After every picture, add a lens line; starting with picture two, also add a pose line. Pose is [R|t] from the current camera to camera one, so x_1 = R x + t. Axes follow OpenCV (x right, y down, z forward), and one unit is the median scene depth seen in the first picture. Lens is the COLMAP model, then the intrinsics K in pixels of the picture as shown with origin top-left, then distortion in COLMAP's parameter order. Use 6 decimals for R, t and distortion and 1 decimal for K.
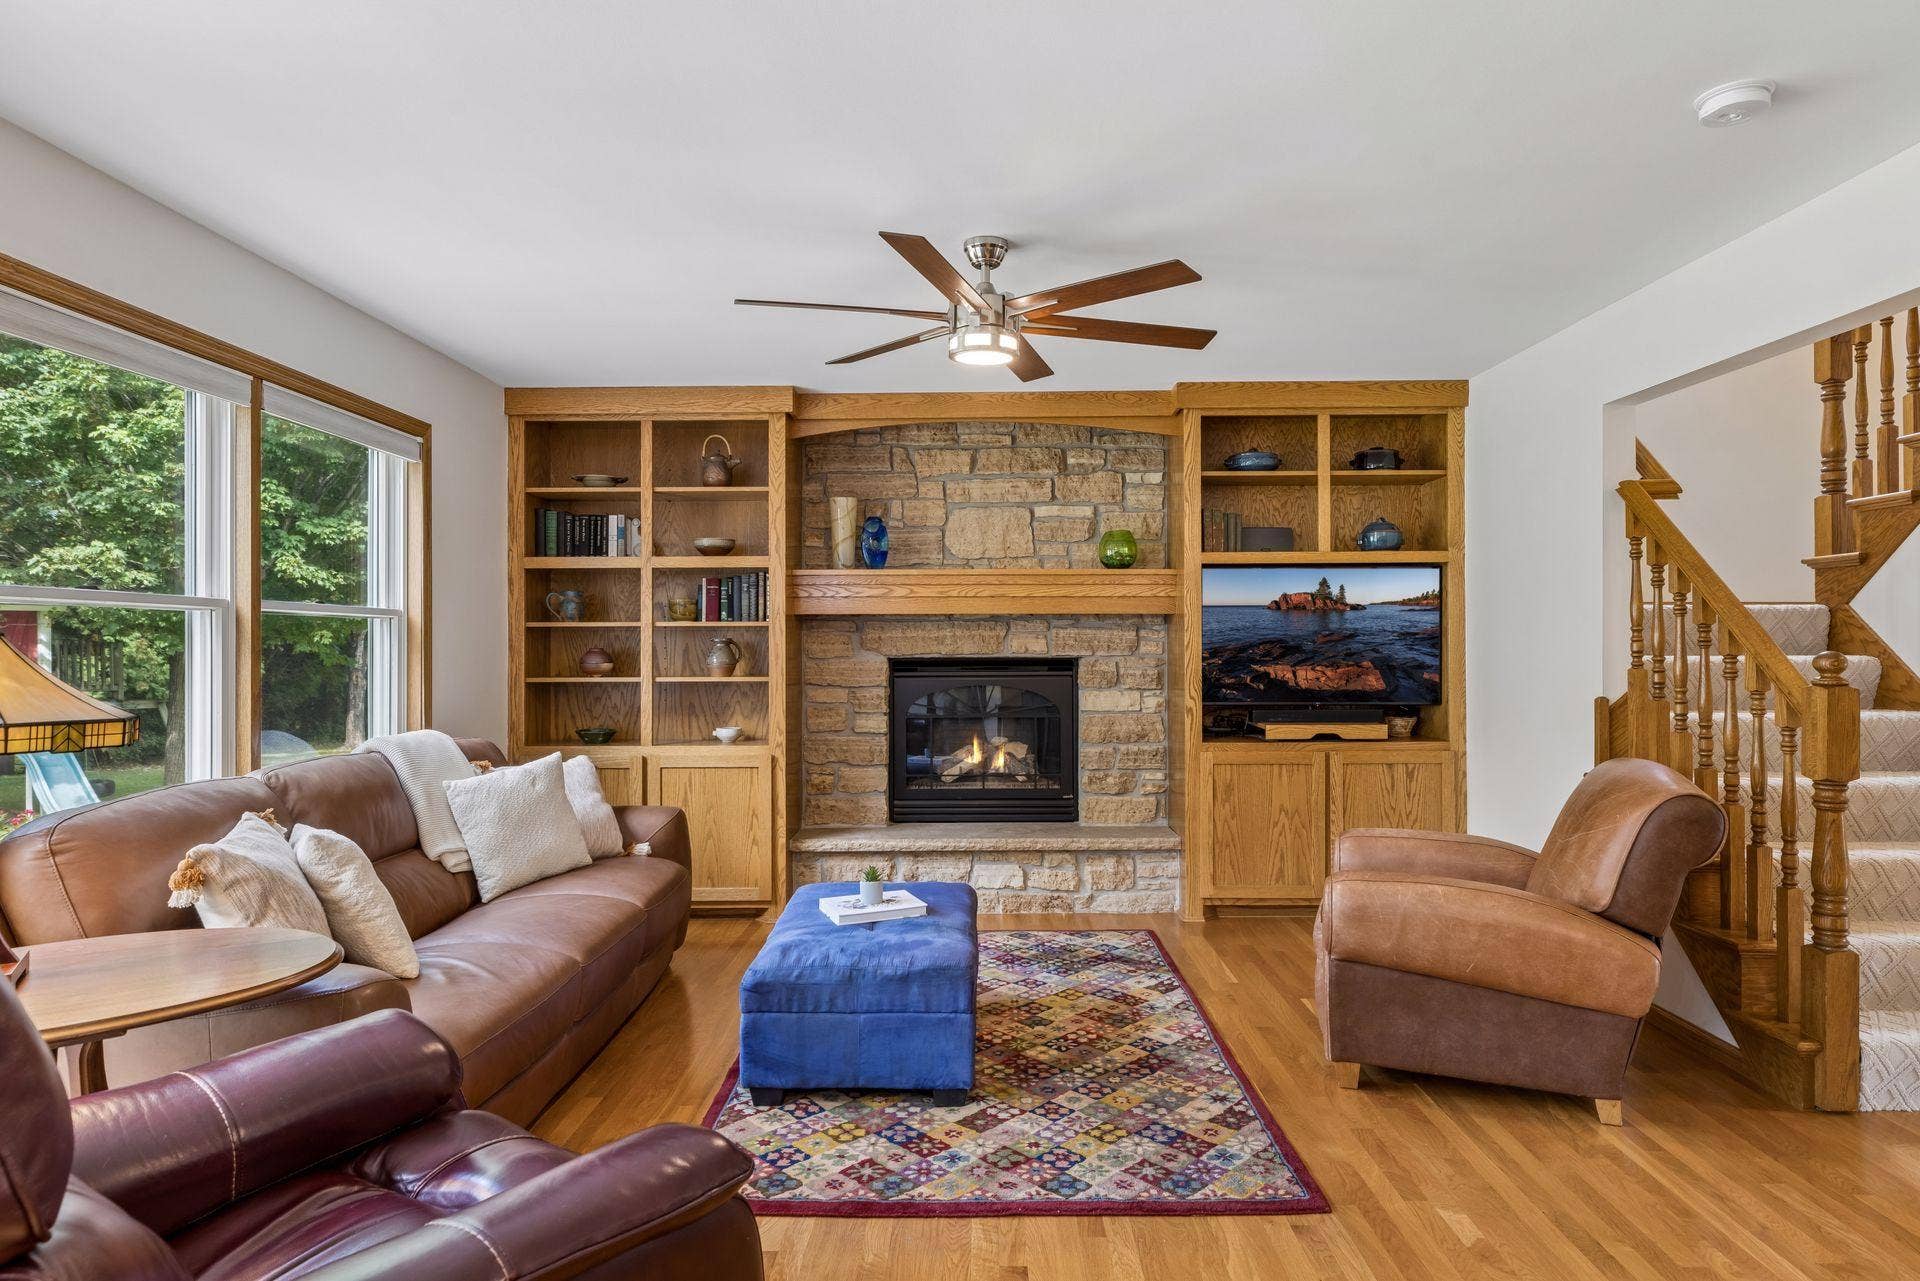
lens RADIAL K [[1096.0, 0, 971.4], [0, 1096.0, 641.4], [0, 0, 1]] dist [0.003853, -0.000783]
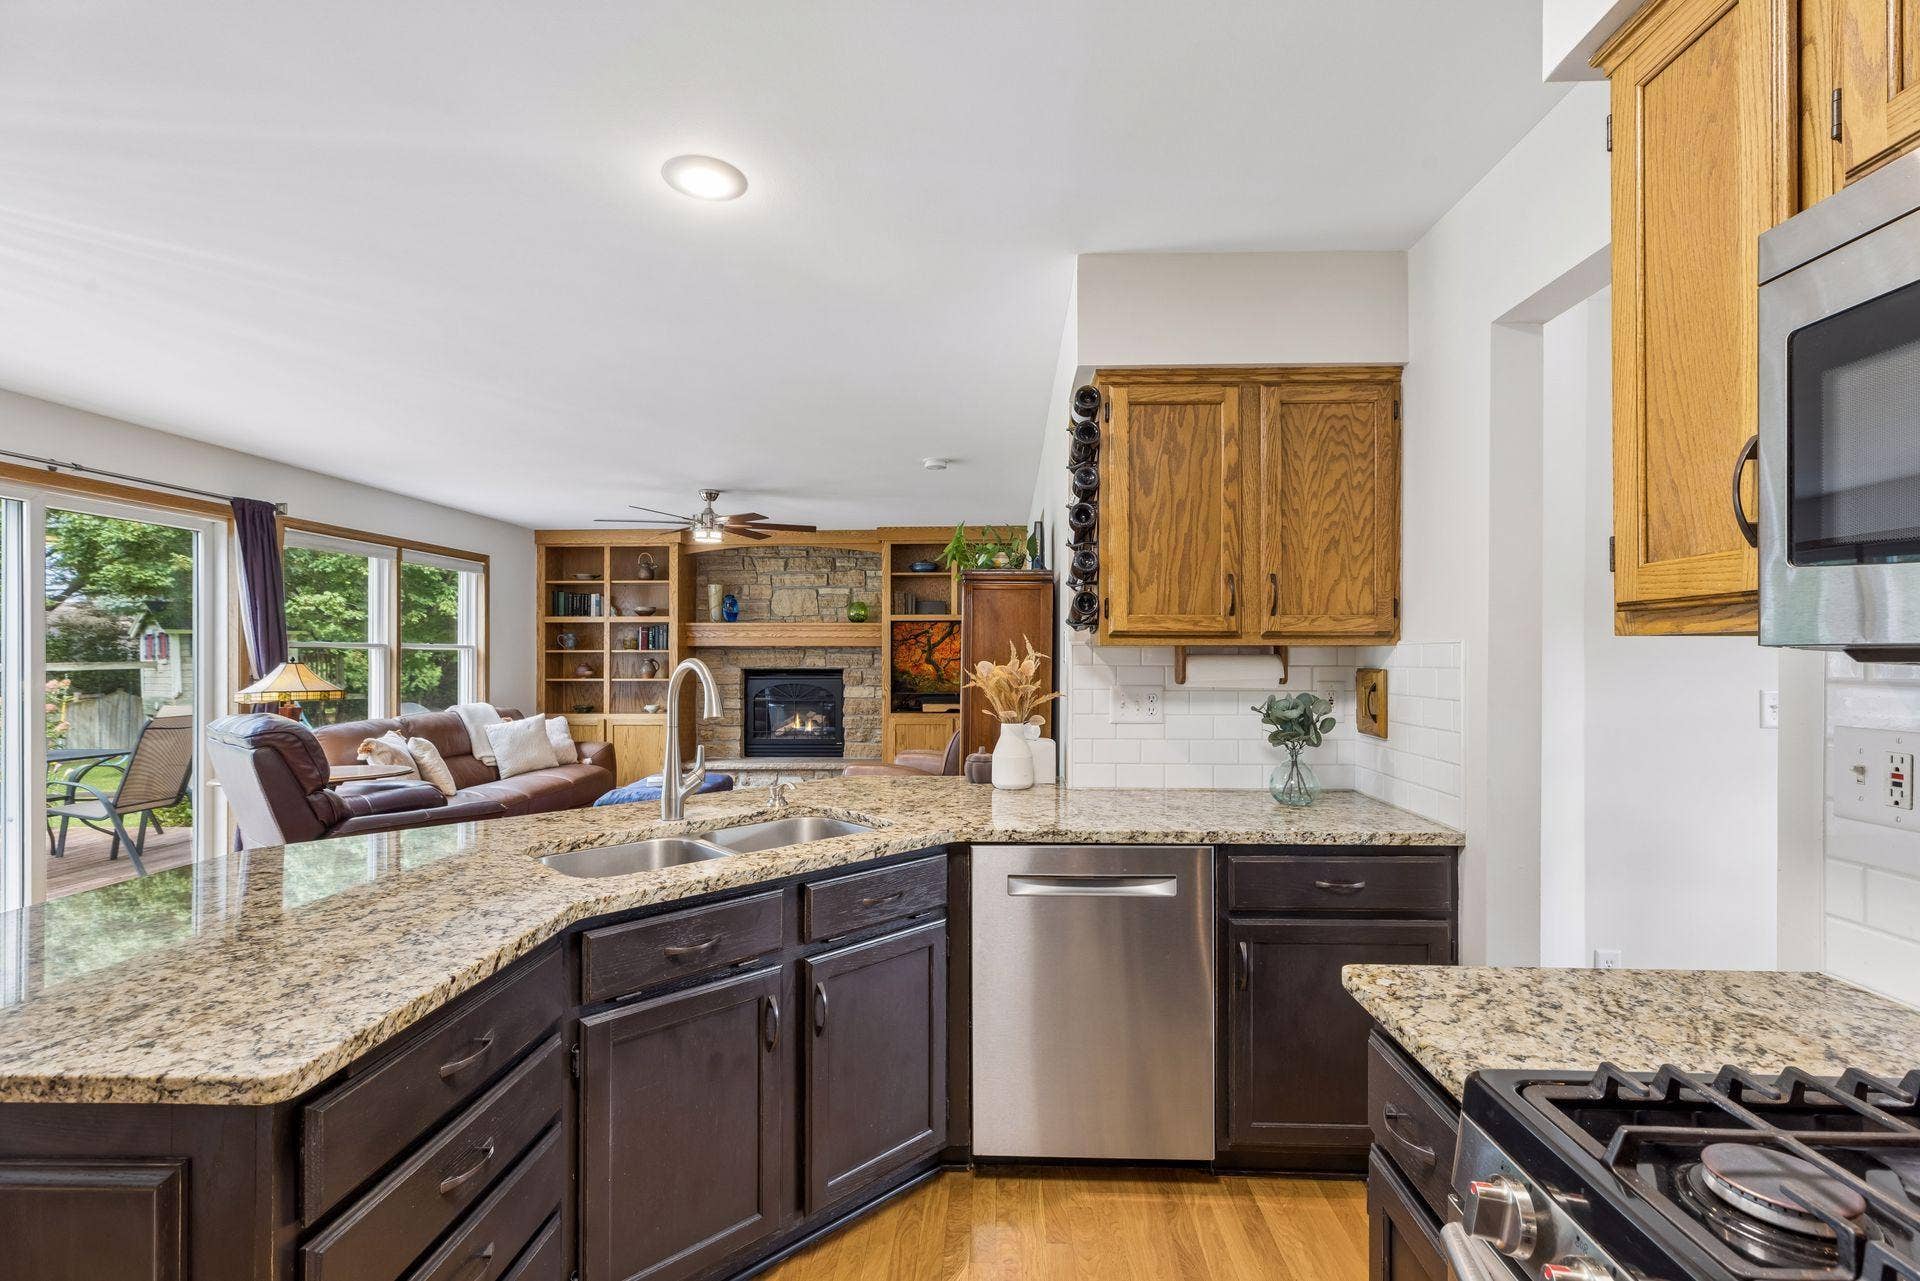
lens RADIAL K [[852.8, 0, 970.8], [0, 852.8, 651.2], [0, 0, 1]] dist [0.002062, -0.000009]
pose [[0.999685, 0.002394, -0.024977, 0.389870], [-0.002459, 0.999994, -0.002587, -0.013667], [0.024971, 0.002648, 0.999685, -0.500197]]
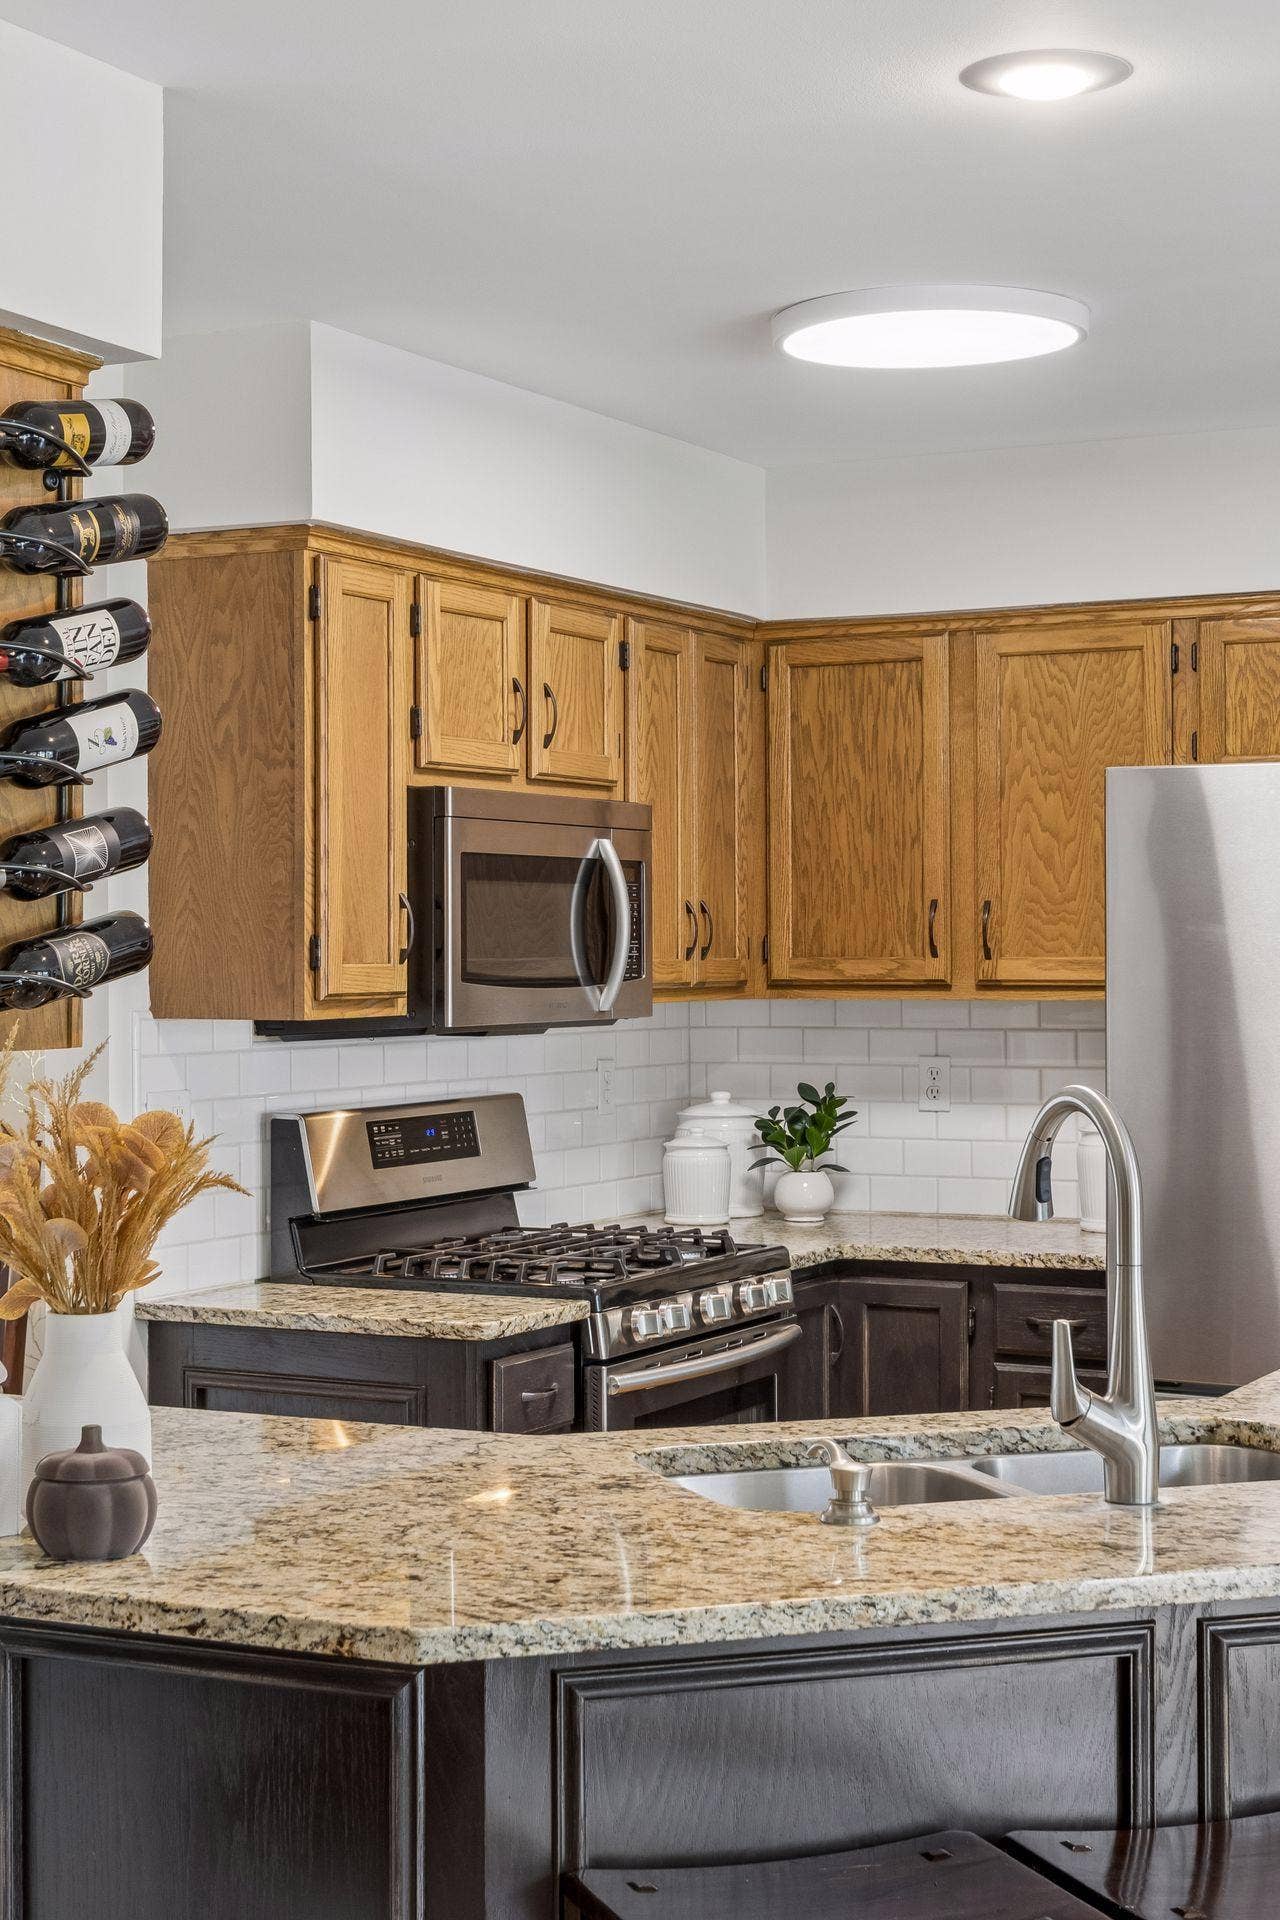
lens RADIAL K [[2932.4, 0, 640.0], [0, 2932.4, 960.0], [0, 0, 1]] dist [0.016999, 0.020121]
pose [[-0.885444, 0.002985, 0.464737, 0.038381], [0.004079, 0.999991, 0.001349, -0.037977], [-0.464729, 0.003090, -0.885448, 0.501220]]
